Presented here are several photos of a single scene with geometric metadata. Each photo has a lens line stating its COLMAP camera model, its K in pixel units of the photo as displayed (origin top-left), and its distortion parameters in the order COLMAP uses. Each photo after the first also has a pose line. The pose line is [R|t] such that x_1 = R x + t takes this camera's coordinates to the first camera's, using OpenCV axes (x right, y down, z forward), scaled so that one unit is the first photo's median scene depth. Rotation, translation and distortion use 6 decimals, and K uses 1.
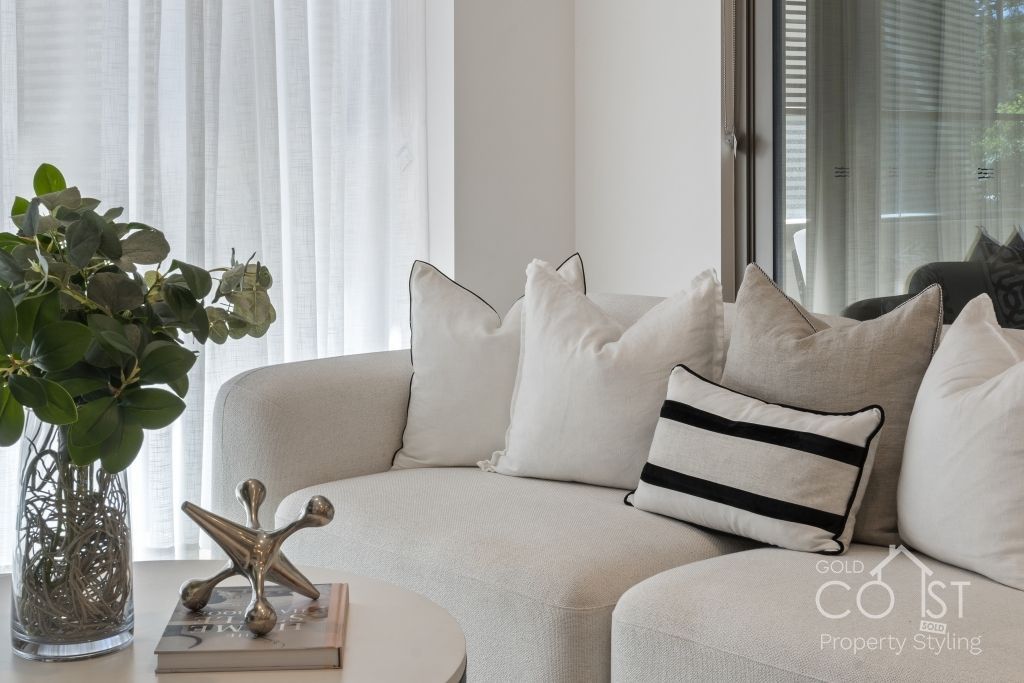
lens RADIAL K [[1516.1, 0, 513.0], [0, 1516.1, 285.4], [0, 0, 1]] dist [0.016689, 0.031772]
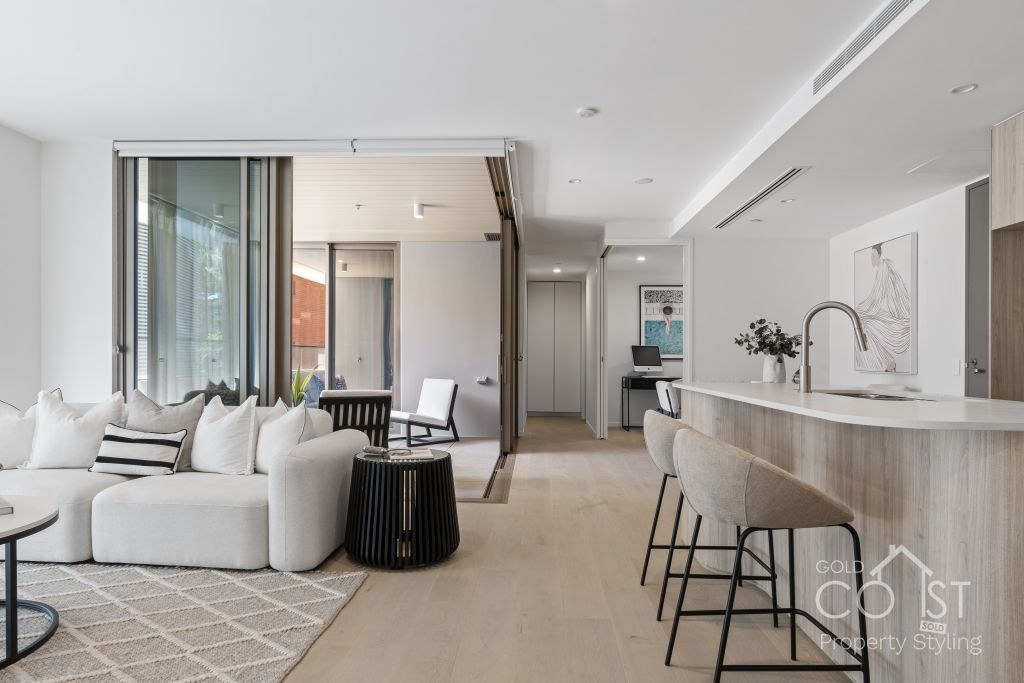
lens RADIAL K [[594.3, 0, 512.0], [0, 594.3, 341.5], [0, 0, 1]] dist [-0.002055, -0.001143]
pose [[0.705949, 0.032607, 0.707512, -0.169281], [0.043257, 0.995090, -0.089023, 0.031113], [-0.706941, 0.093451, 0.701072, -0.414043]]
